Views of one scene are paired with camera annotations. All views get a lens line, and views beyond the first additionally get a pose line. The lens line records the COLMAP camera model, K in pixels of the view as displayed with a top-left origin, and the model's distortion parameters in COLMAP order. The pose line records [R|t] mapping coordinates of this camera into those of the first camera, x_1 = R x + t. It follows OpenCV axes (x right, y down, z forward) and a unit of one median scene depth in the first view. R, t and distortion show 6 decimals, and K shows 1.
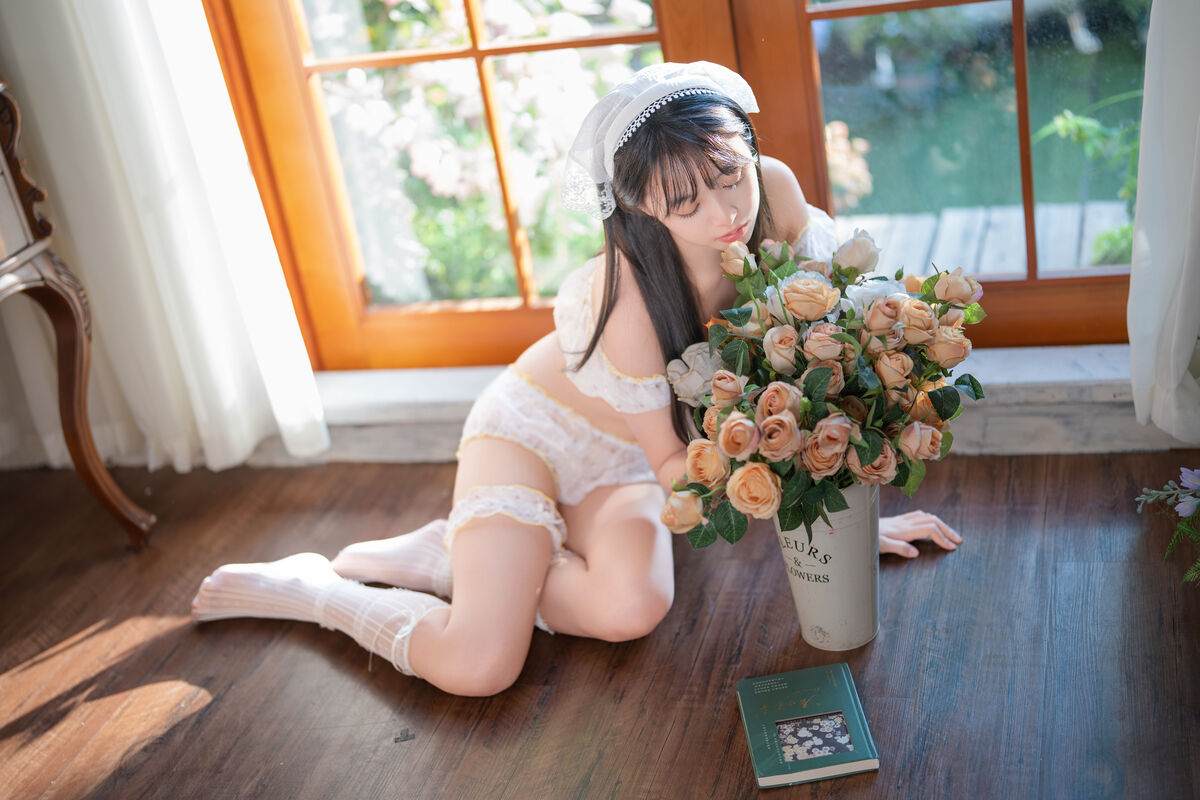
lens RADIAL K [[1576.8, 0, 600.0], [0, 1576.8, 400.0], [0, 0, 1]] dist [0.033716, 0.057958]
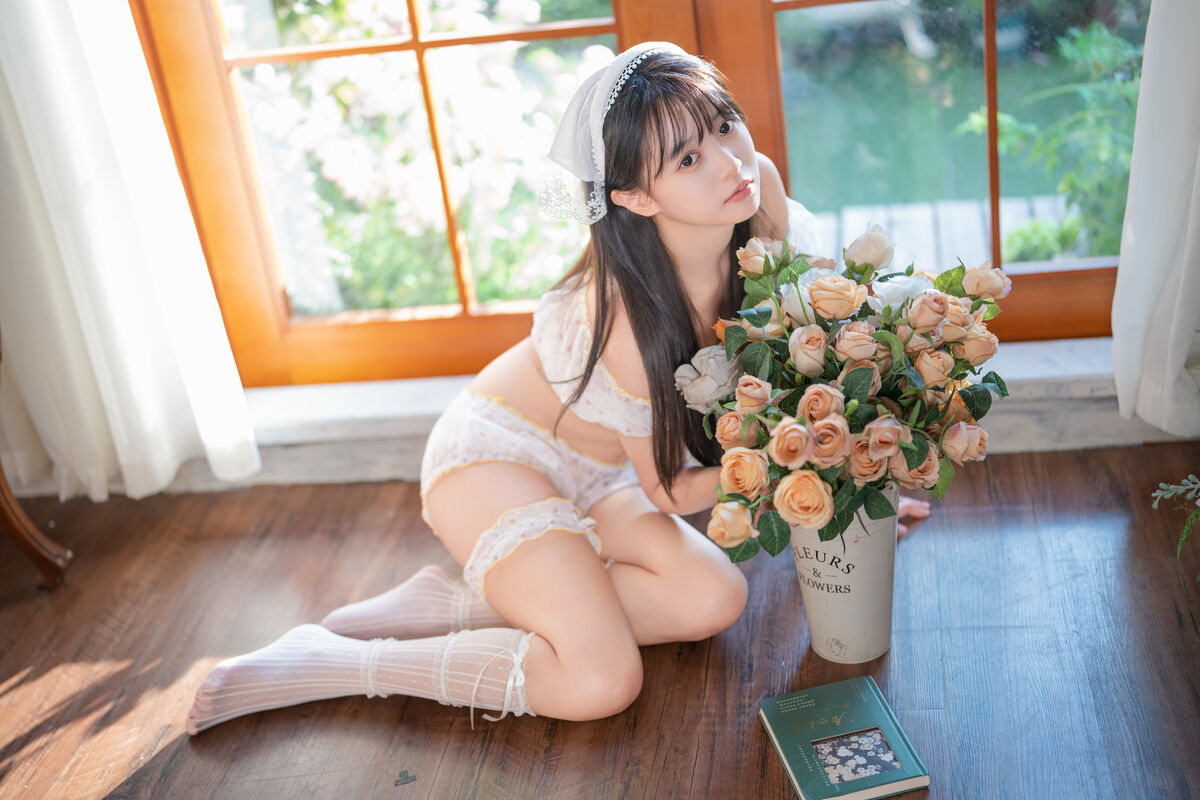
lens RADIAL K [[1597.8, 0, 600.0], [0, 1597.8, 400.0], [0, 0, 1]] dist [-0.000676, 0.385734]
pose [[0.991857, -0.027403, 0.124377, -0.107936], [0.028202, 0.999591, -0.004669, -0.000952], [-0.124198, 0.008139, 0.992224, 0.048287]]
